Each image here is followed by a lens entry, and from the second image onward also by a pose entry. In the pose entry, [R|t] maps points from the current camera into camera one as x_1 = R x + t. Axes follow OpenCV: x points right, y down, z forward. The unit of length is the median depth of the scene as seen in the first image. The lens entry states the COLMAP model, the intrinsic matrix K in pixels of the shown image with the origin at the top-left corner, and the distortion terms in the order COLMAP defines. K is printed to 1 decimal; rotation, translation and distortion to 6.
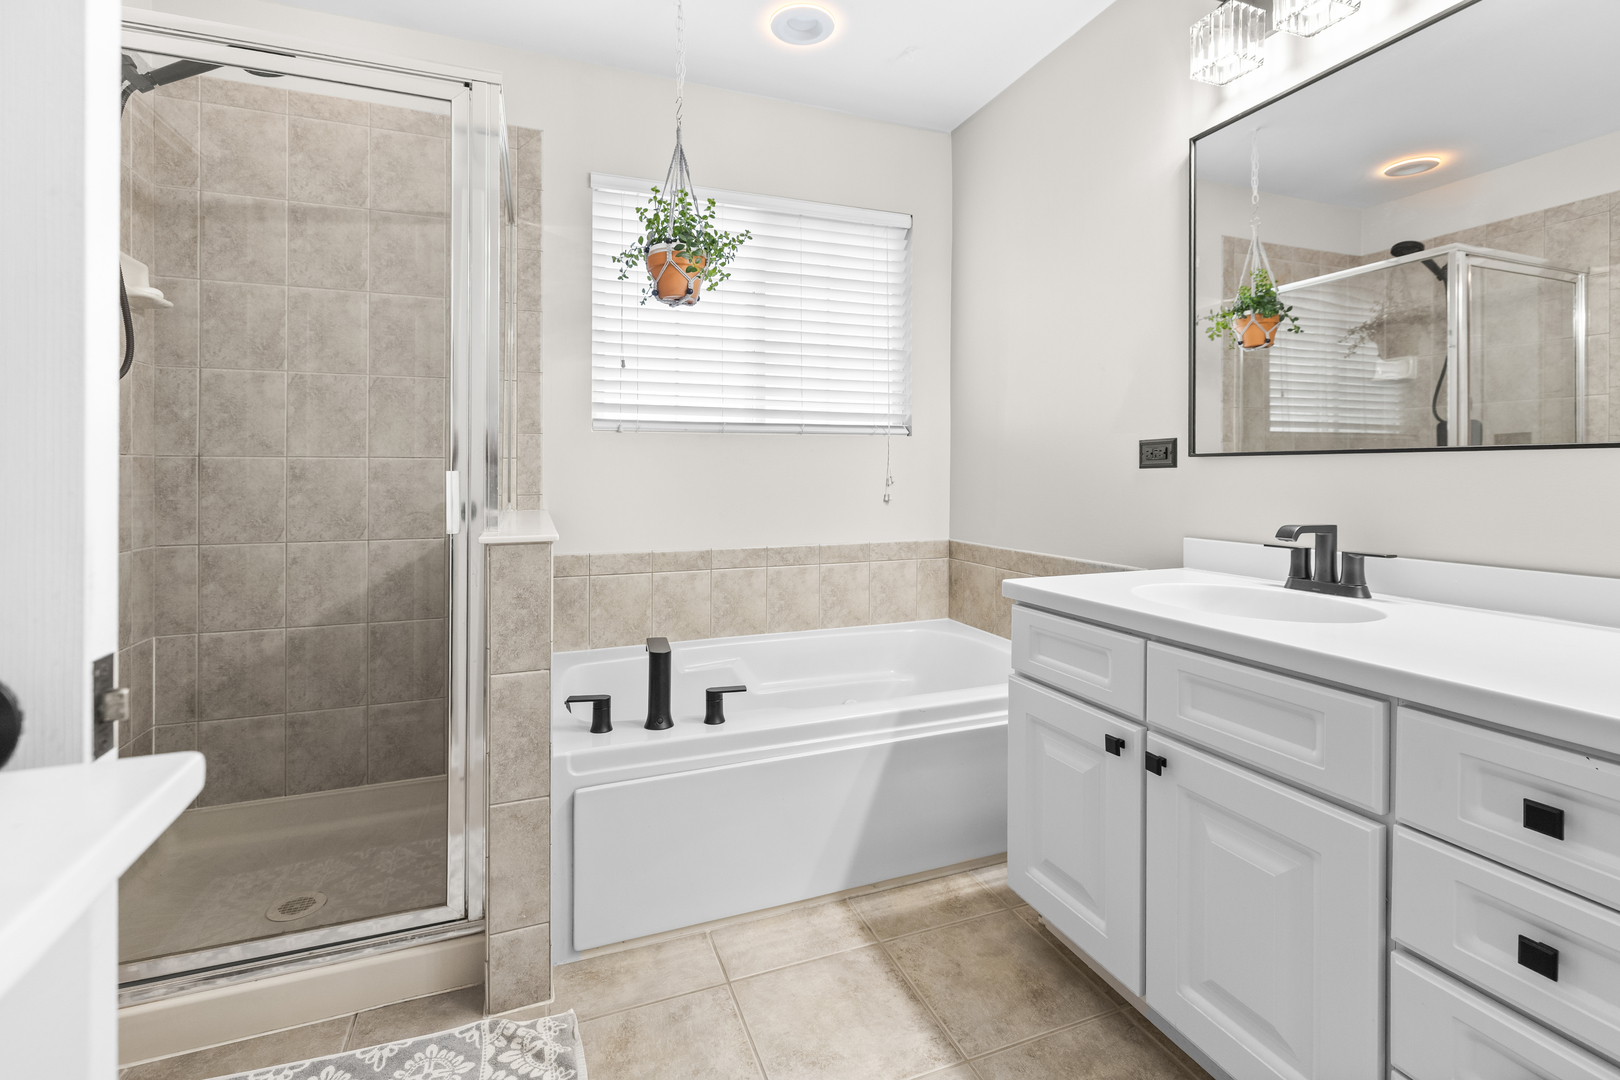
lens RADIAL K [[720.9, 0, 797.4], [0, 720.9, 468.0], [0, 0, 1]] dist [-0.013706, 0.000576]
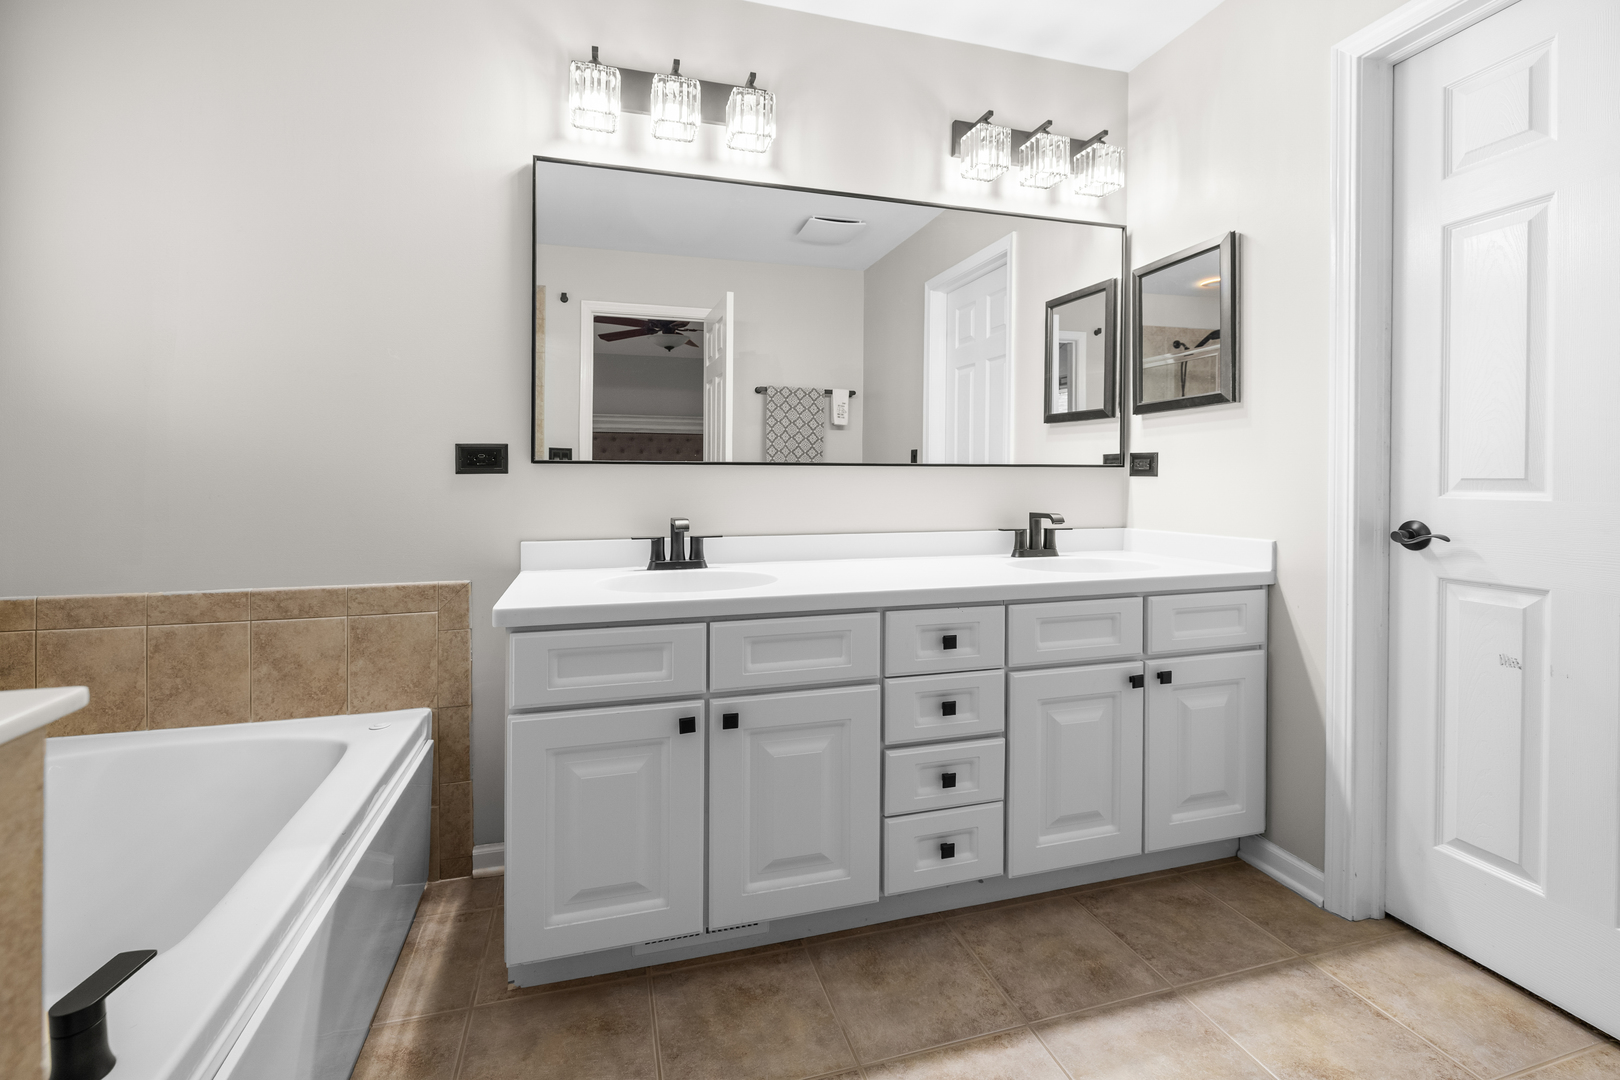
lens RADIAL K [[720.9, 0, 822.3], [0, 720.9, 486.1], [0, 0, 1]] dist [-0.013706, 0.000576]
pose [[0.057555, -0.008324, 0.998308, -0.583695], [-0.008337, 0.999926, 0.008818, 0.005481], [-0.998308, -0.008830, 0.057481, 0.654893]]
